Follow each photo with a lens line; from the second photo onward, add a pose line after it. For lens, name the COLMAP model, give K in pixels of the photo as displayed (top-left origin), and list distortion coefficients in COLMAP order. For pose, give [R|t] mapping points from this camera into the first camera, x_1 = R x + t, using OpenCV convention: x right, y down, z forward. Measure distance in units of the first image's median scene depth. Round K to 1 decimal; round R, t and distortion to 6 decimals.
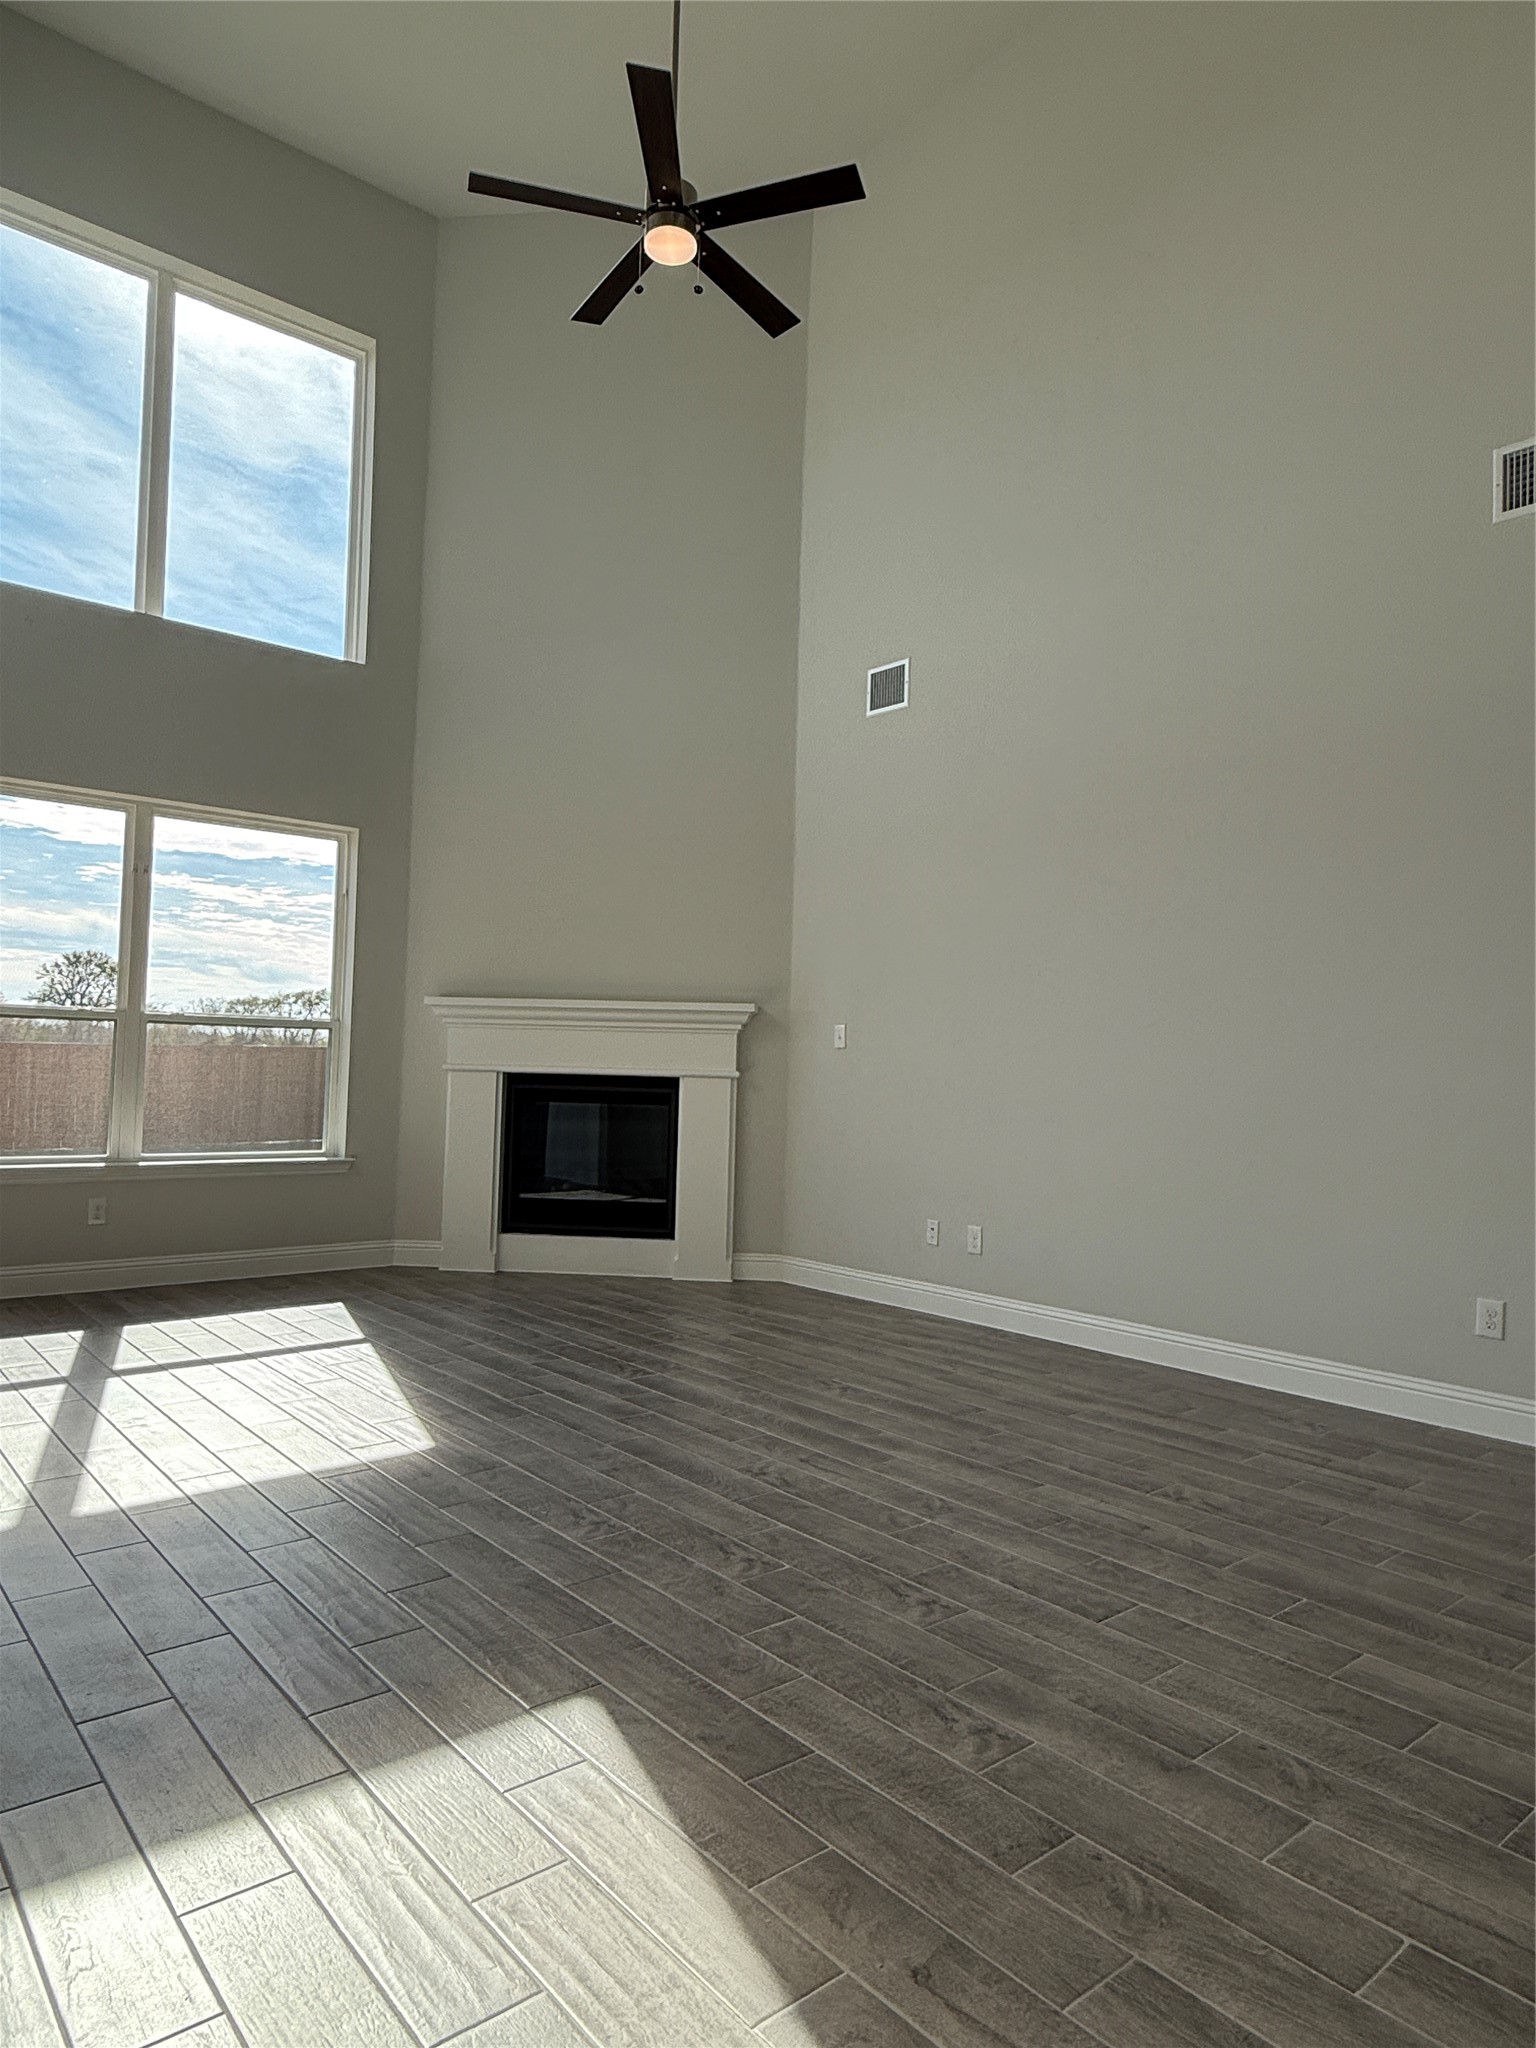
lens RADIAL K [[1268.7, 0, 760.0], [0, 1268.7, 1027.8], [0, 0, 1]] dist [0.000171, -0.000427]
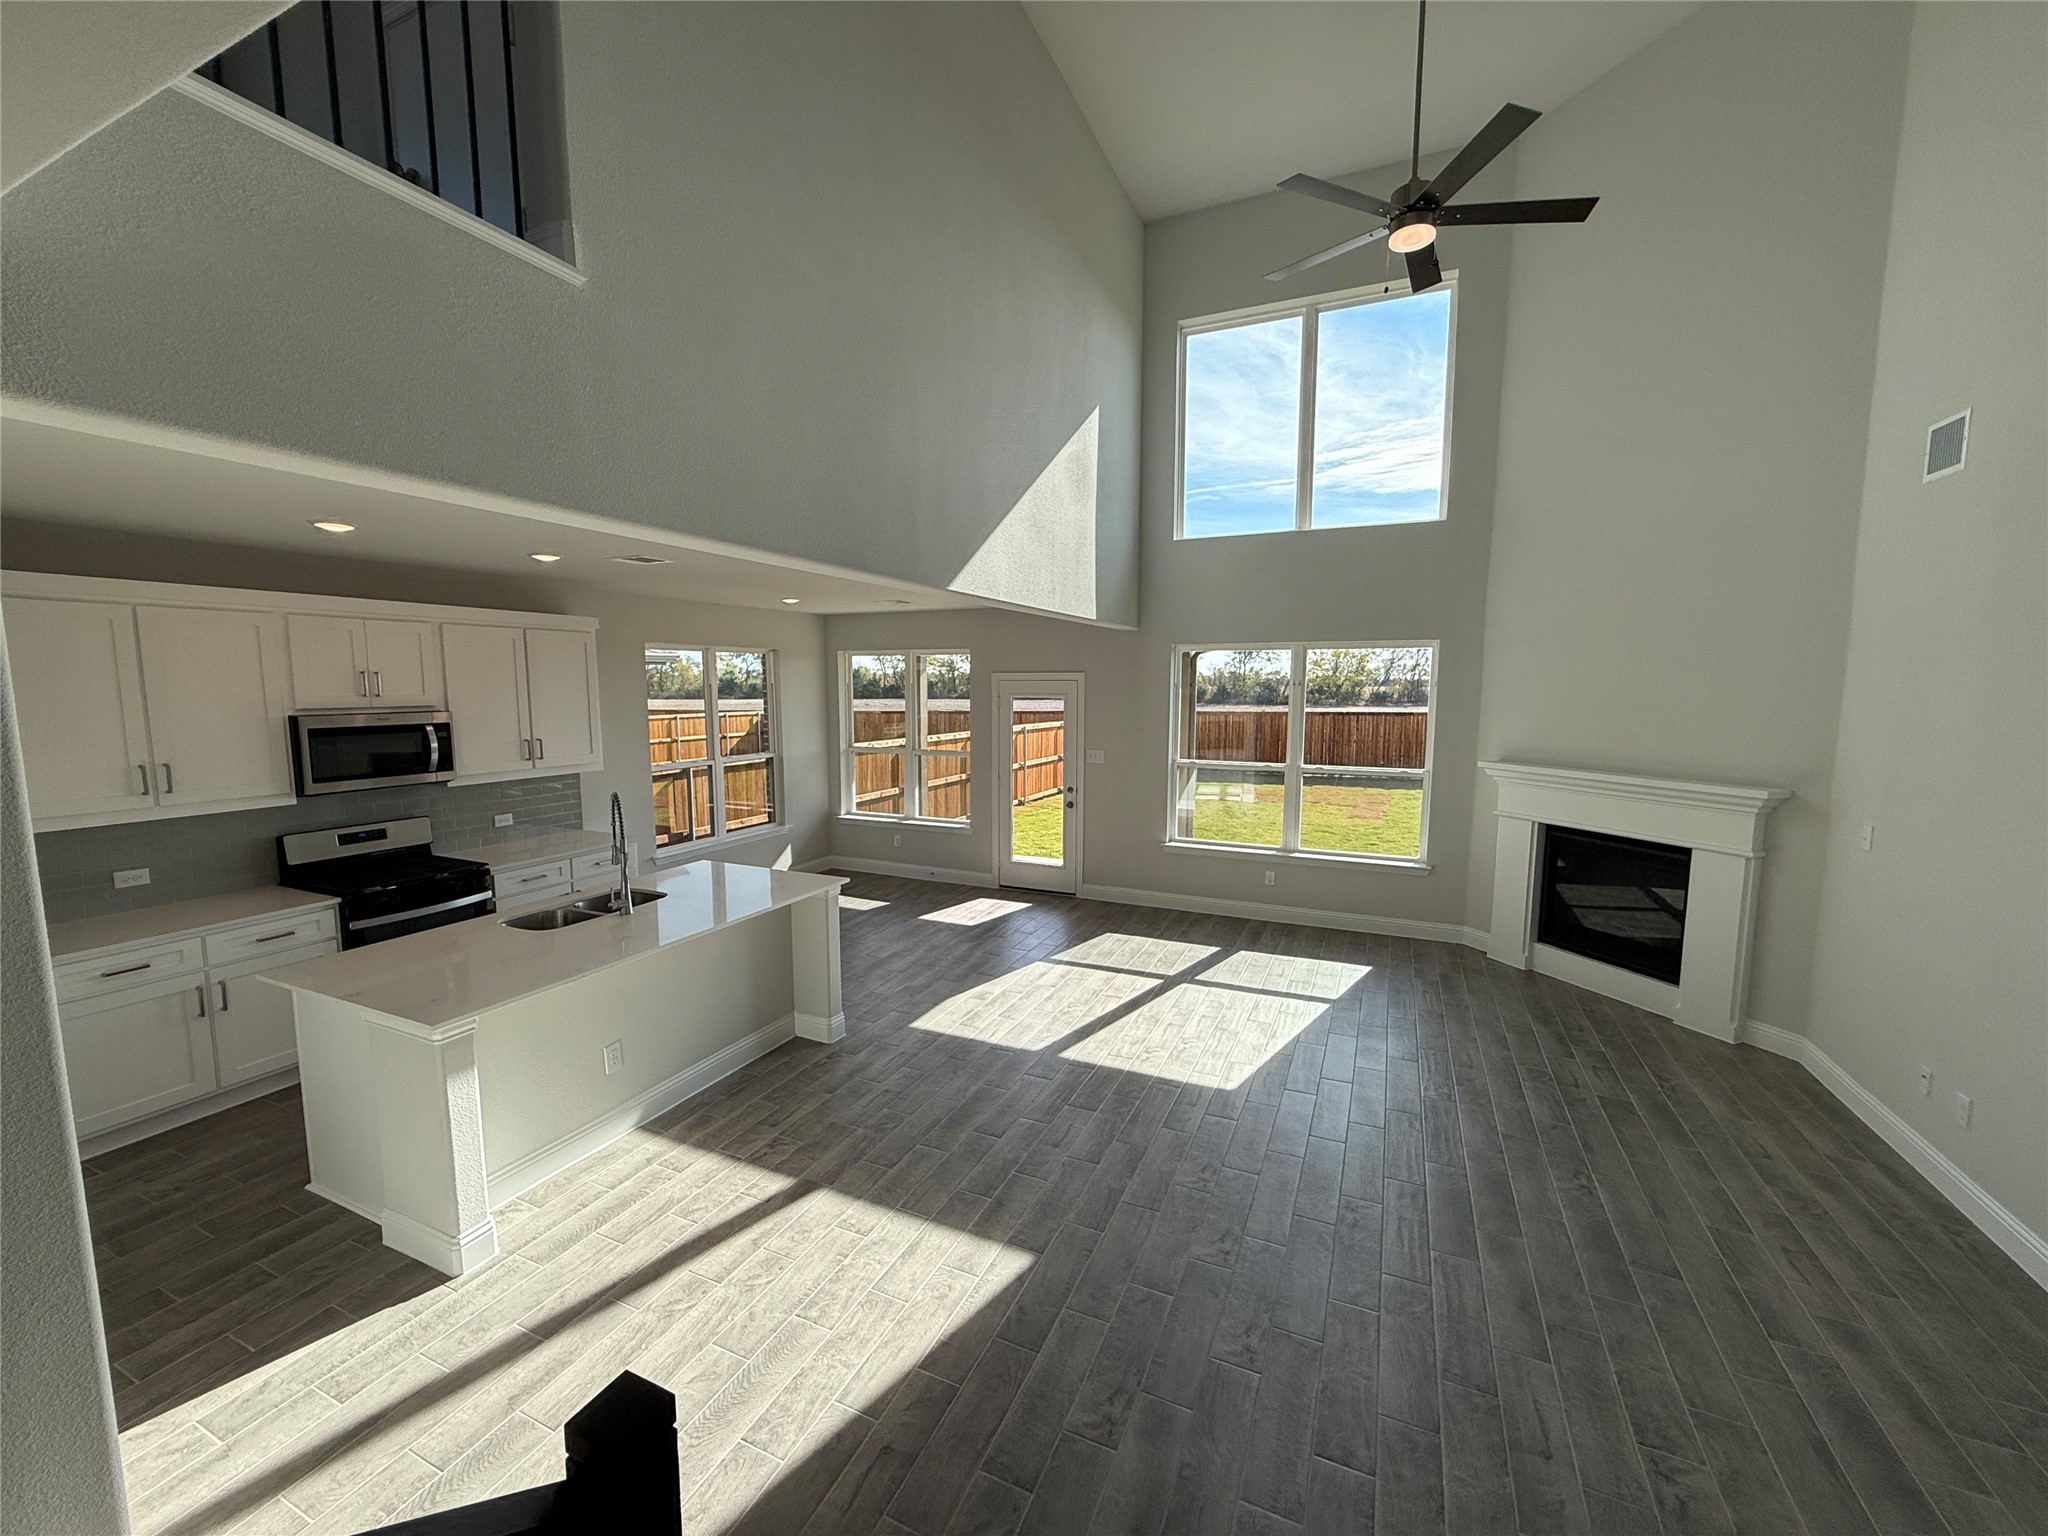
lens RADIAL K [[810.6, 0, 1002.3], [0, 810.6, 777.4], [0, 0, 1]] dist [-0.004444, 0.000028]
pose [[0.415340, 0.077681, -0.906343, 0.340272], [0.042893, 0.993567, 0.104813, -0.129019], [0.908654, -0.082408, 0.409336, 0.179386]]
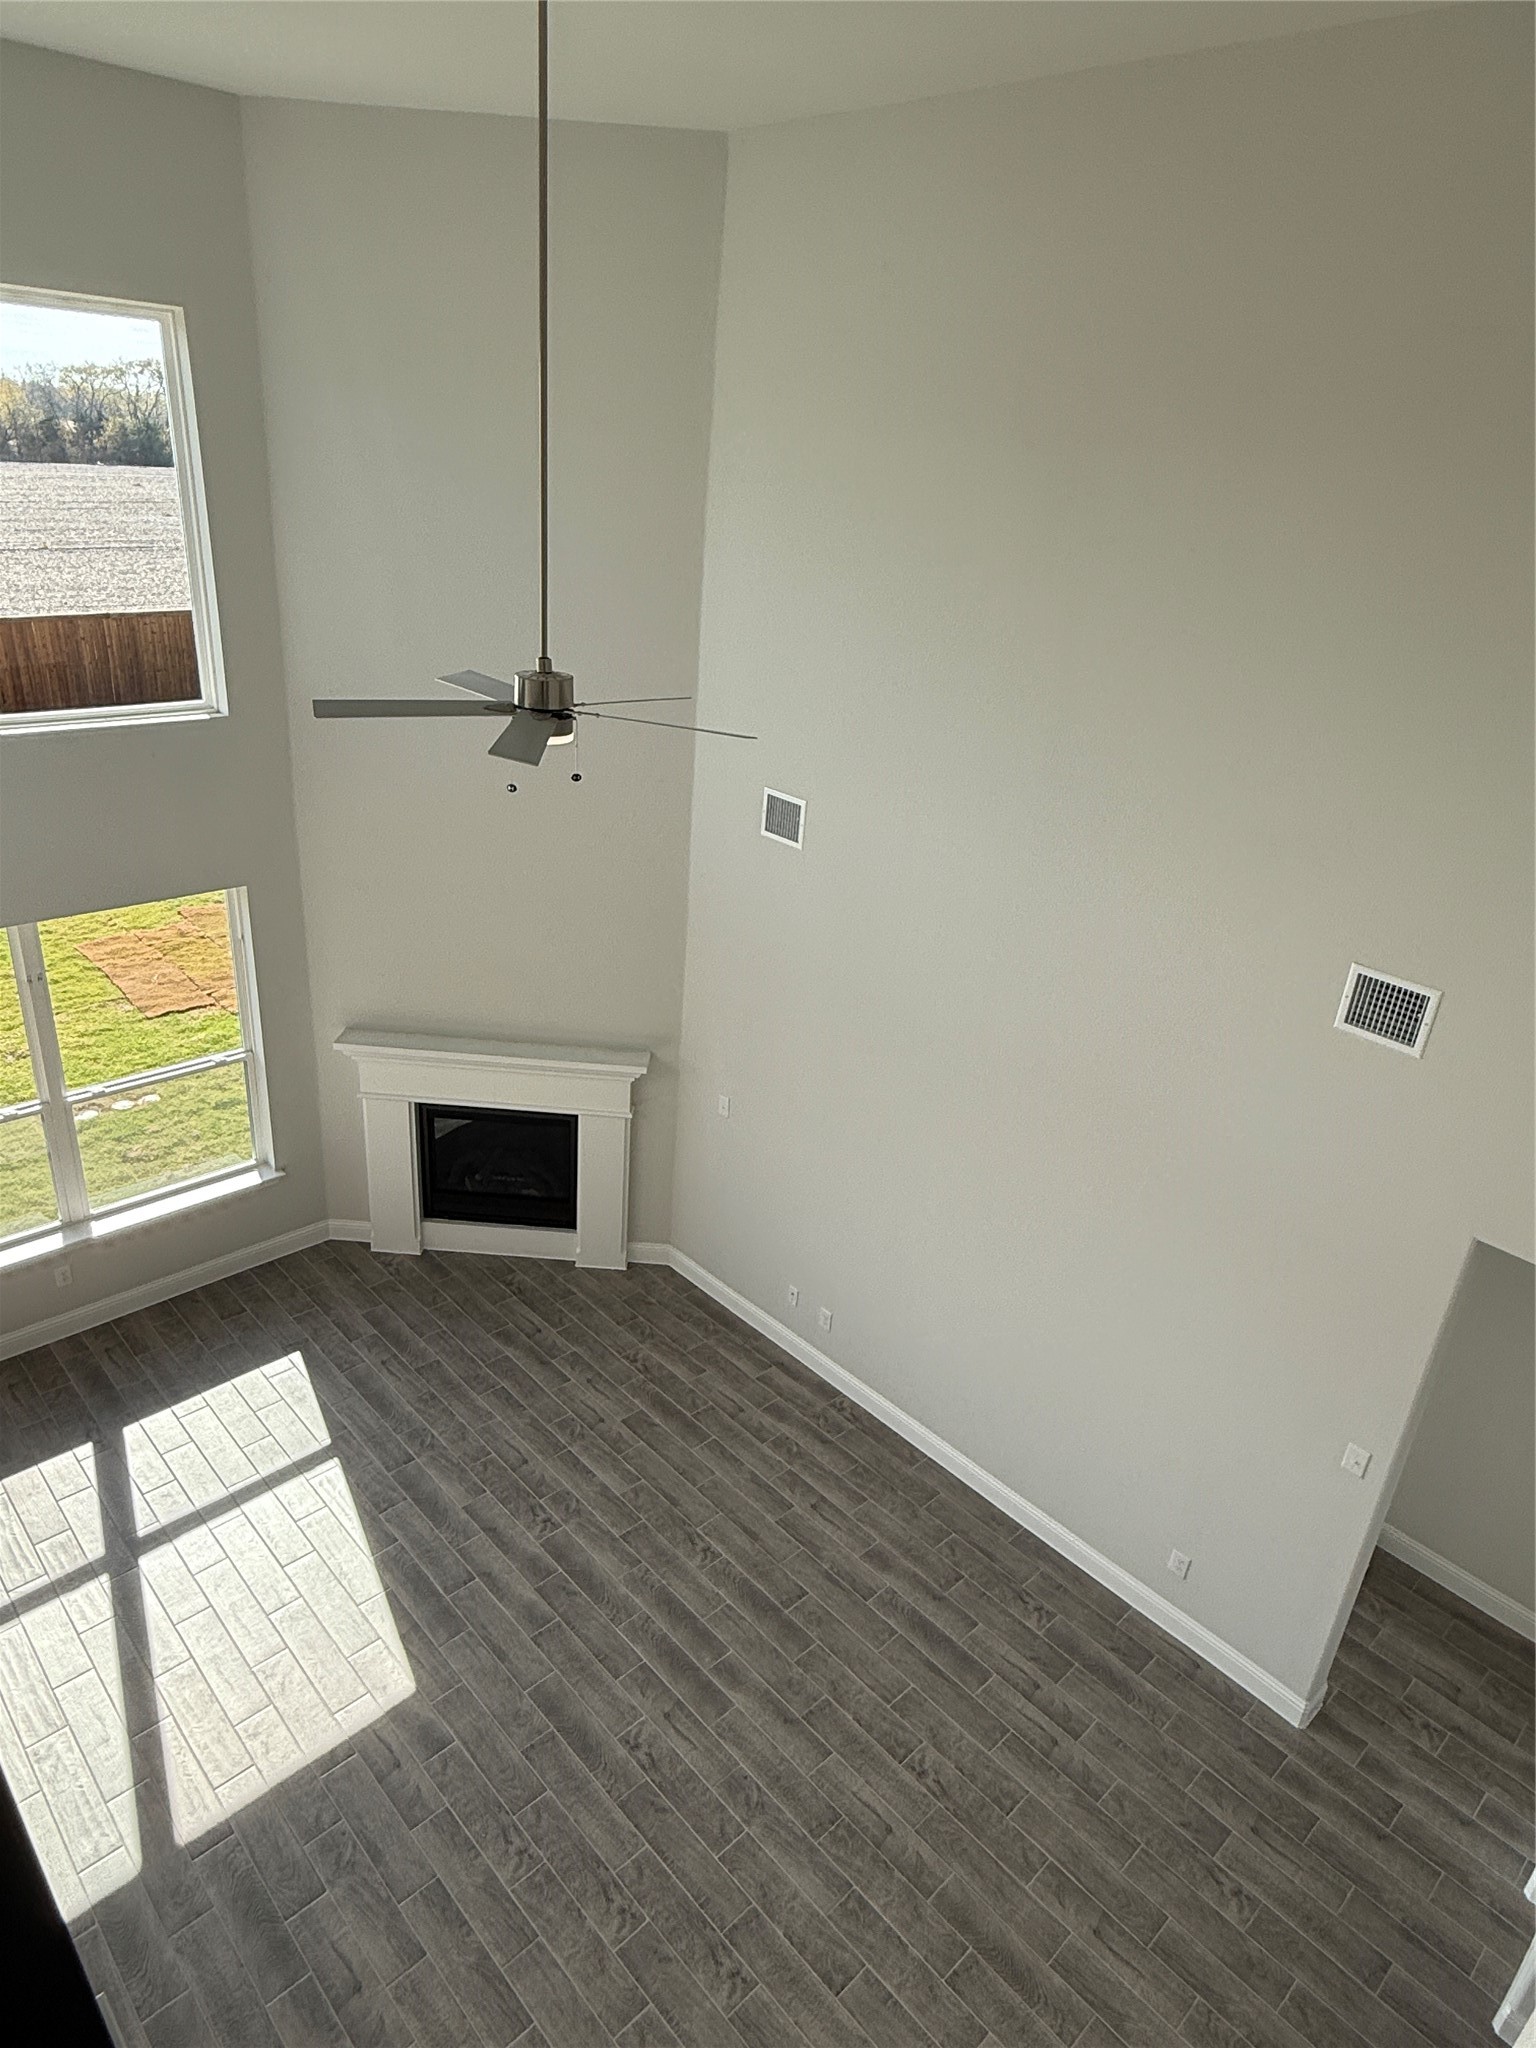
lens RADIAL K [[1268.7, 0, 762.7], [0, 1268.7, 1011.9], [0, 0, 1]] dist [0.000171, -0.000427]
pose [[0.997285, 0.012662, 0.072547, 0.016197], [-0.043756, 0.894246, 0.445431, -0.569289], [-0.059235, -0.447396, 0.892372, 0.050492]]
